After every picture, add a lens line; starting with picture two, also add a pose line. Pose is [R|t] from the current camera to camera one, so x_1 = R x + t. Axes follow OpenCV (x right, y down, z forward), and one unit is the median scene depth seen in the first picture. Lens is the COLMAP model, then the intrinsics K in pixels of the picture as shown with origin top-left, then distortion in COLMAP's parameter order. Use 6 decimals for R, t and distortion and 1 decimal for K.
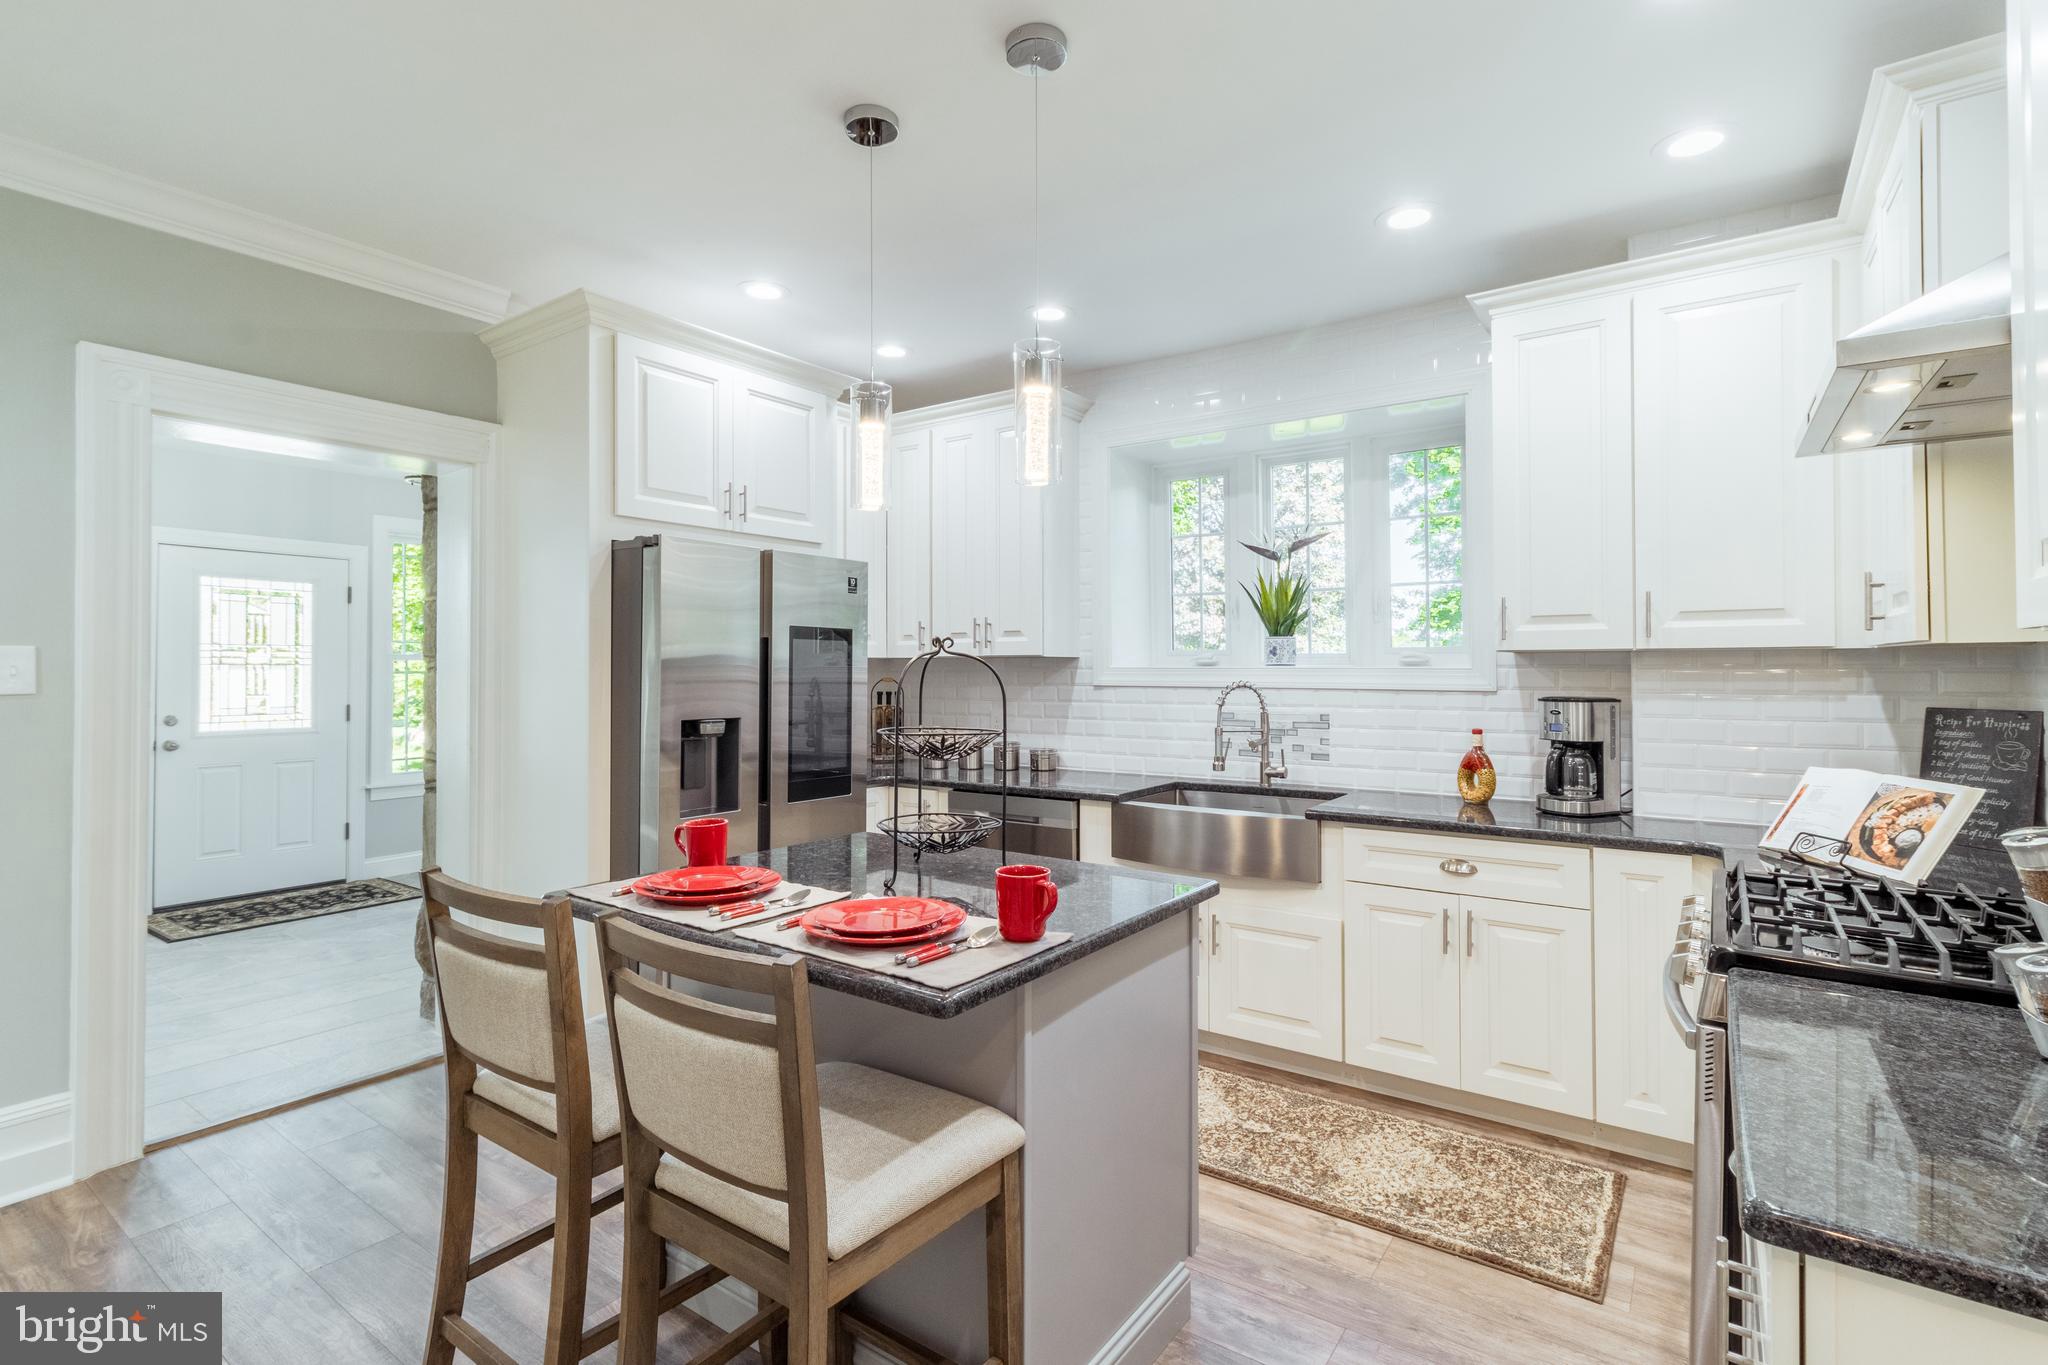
lens RADIAL K [[960.7, 0, 1015.0], [0, 960.7, 667.1], [0, 0, 1]] dist [0.002050, 0.000629]
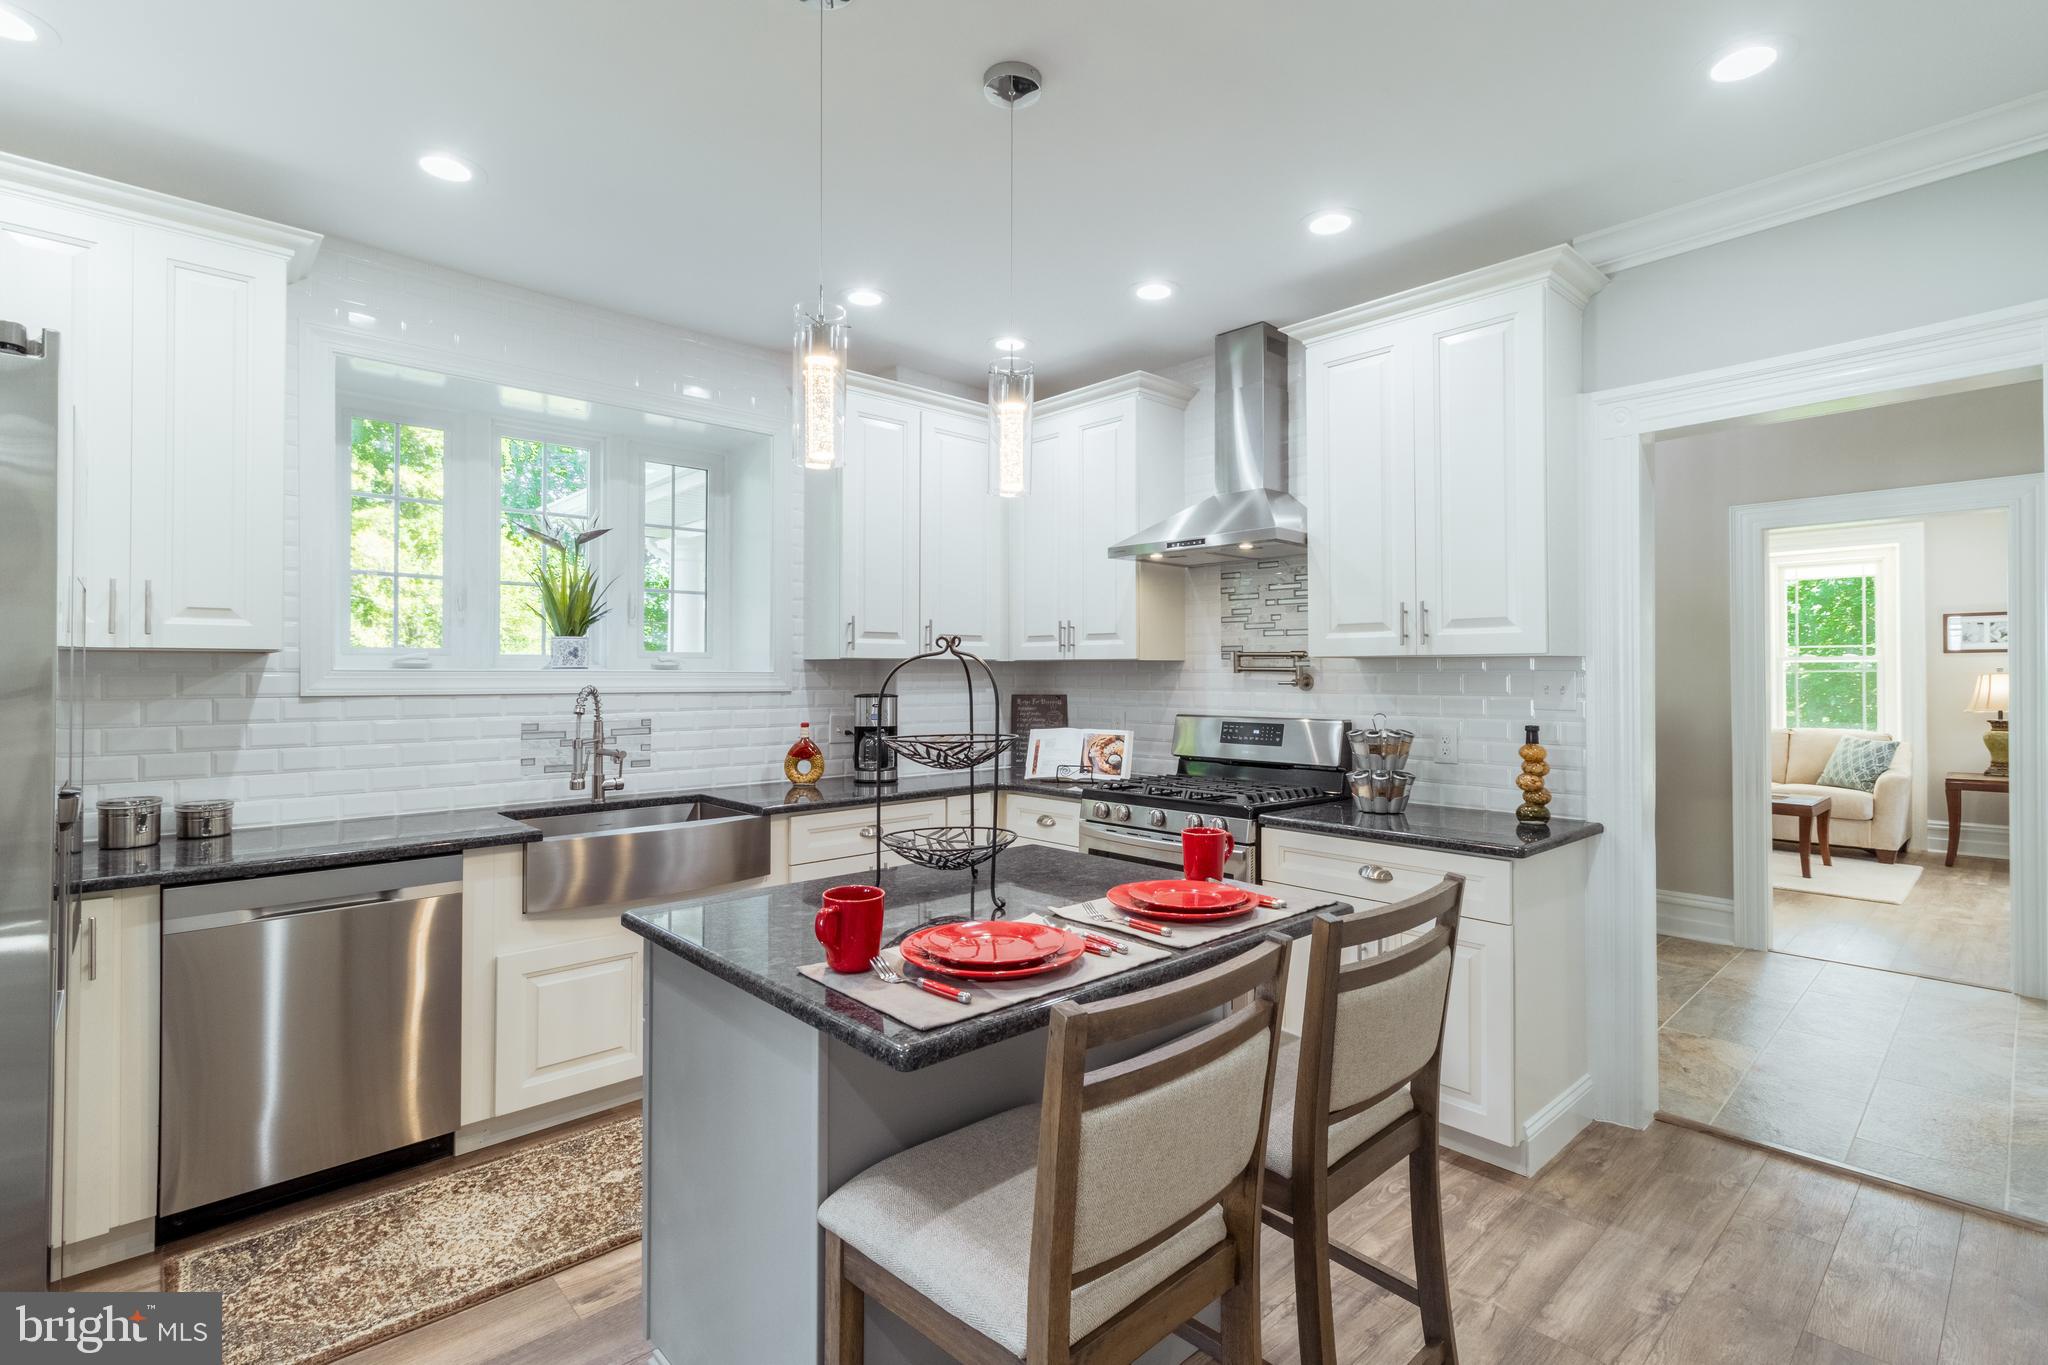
lens RADIAL K [[960.7, 0, 1029.7], [0, 960.7, 650.7], [0, 0, 1]] dist [0.002050, 0.000629]
pose [[0.186034, 0.024027, 0.982249, -0.737790], [-0.004210, 0.999711, -0.023657, 0.002291], [-0.982534, 0.000266, 0.186082, 0.574942]]
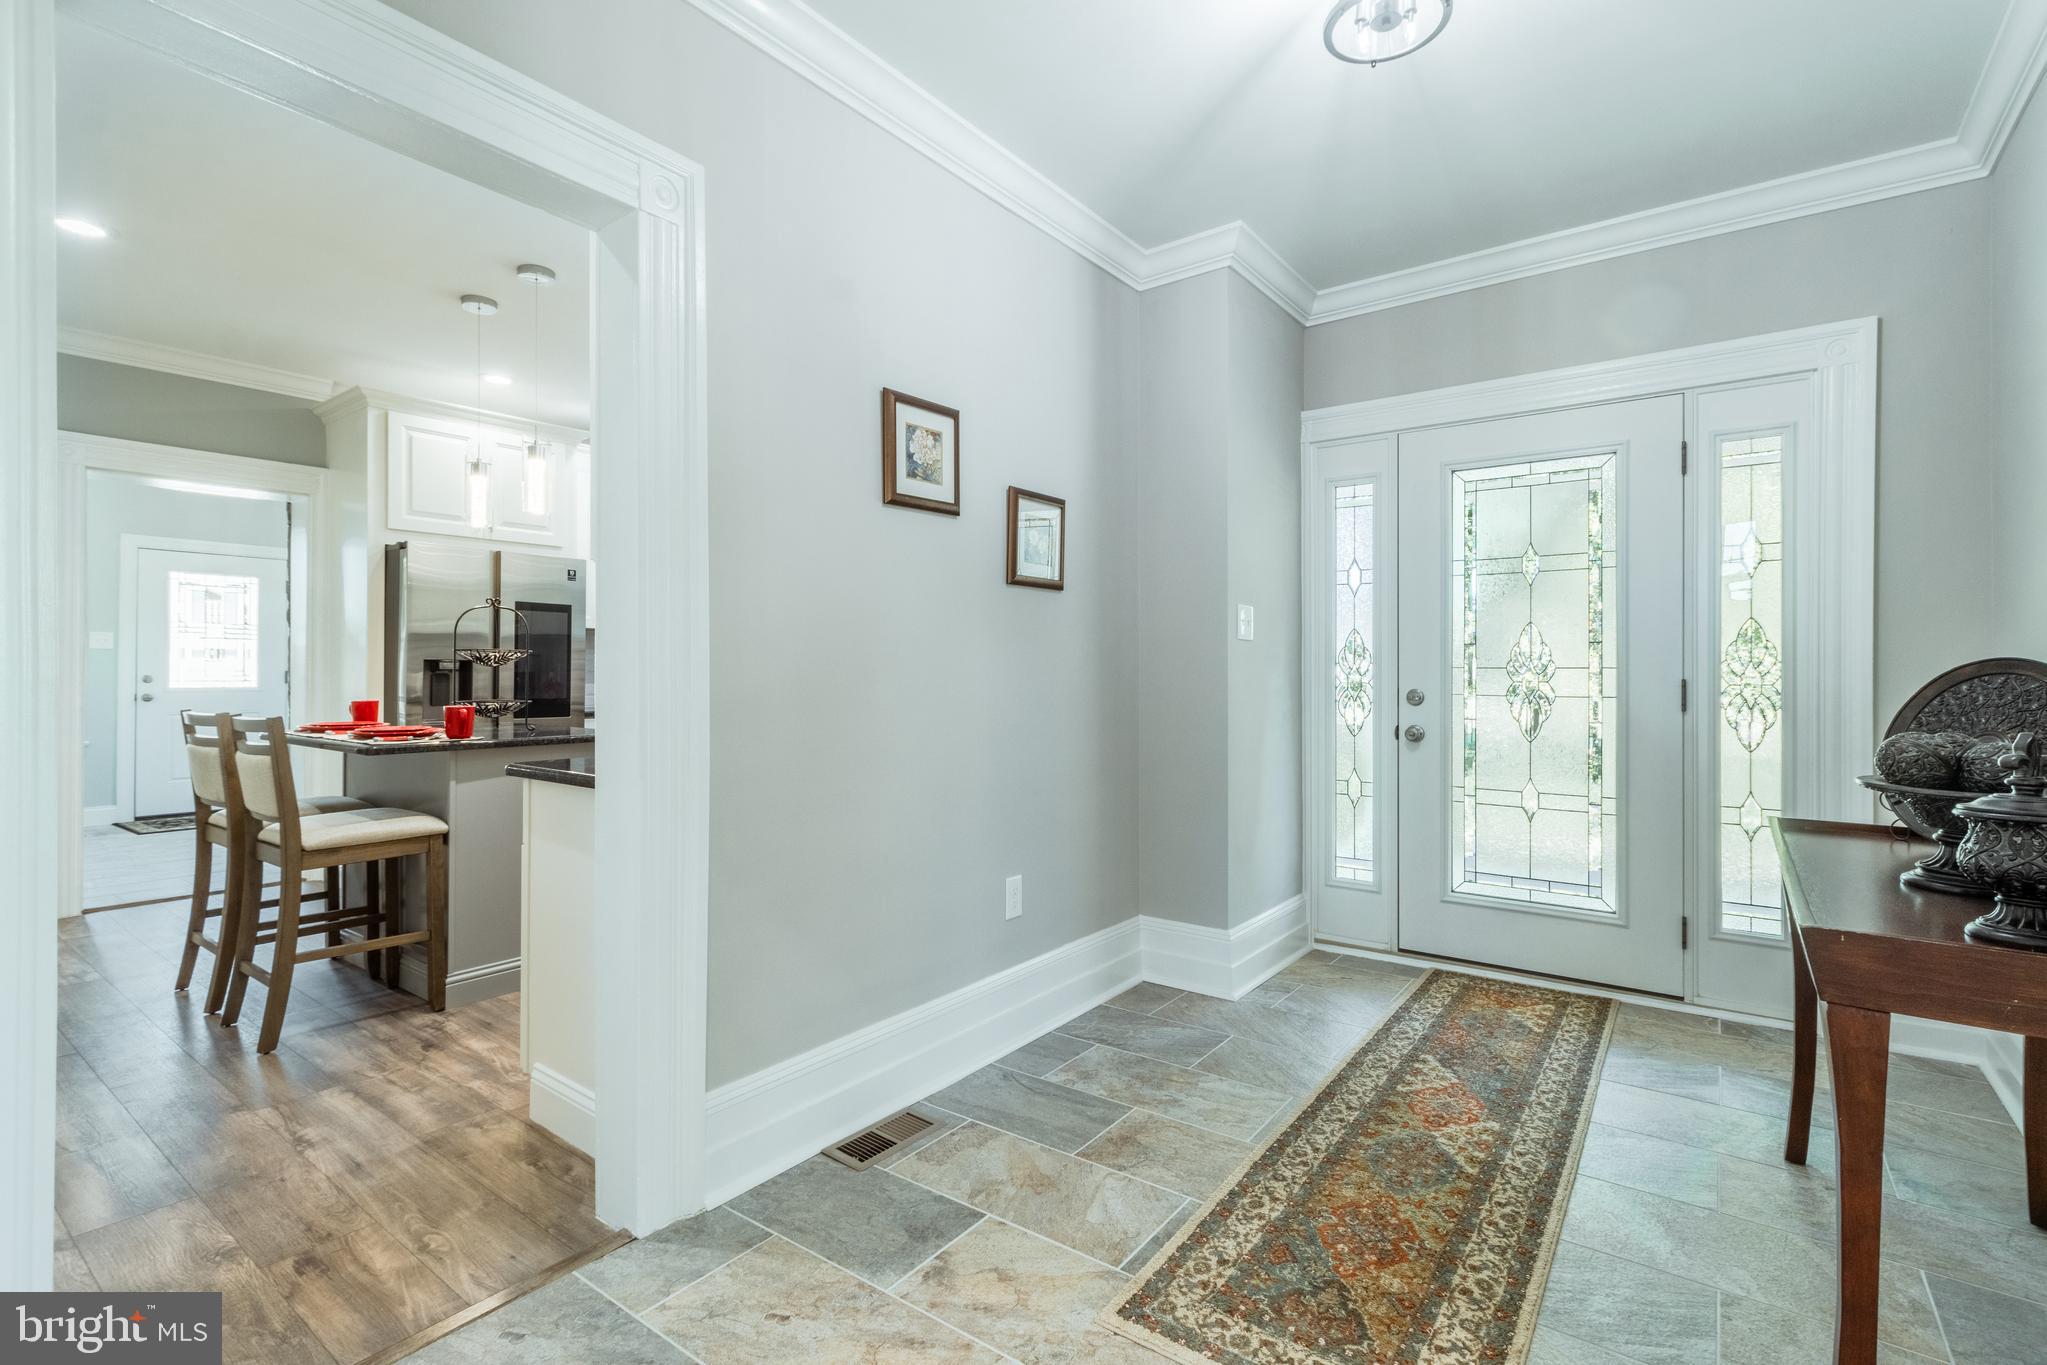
lens RADIAL K [[960.2, 0, 1034.3], [0, 960.2, 680.2], [0, 0, 1]] dist [0.002050, 0.000629]
pose [[0.999654, 0.004044, -0.026003, 0.567586], [-0.003860, 0.999967, 0.007097, 0.061238], [0.026030, -0.006994, 0.999637, -0.447379]]
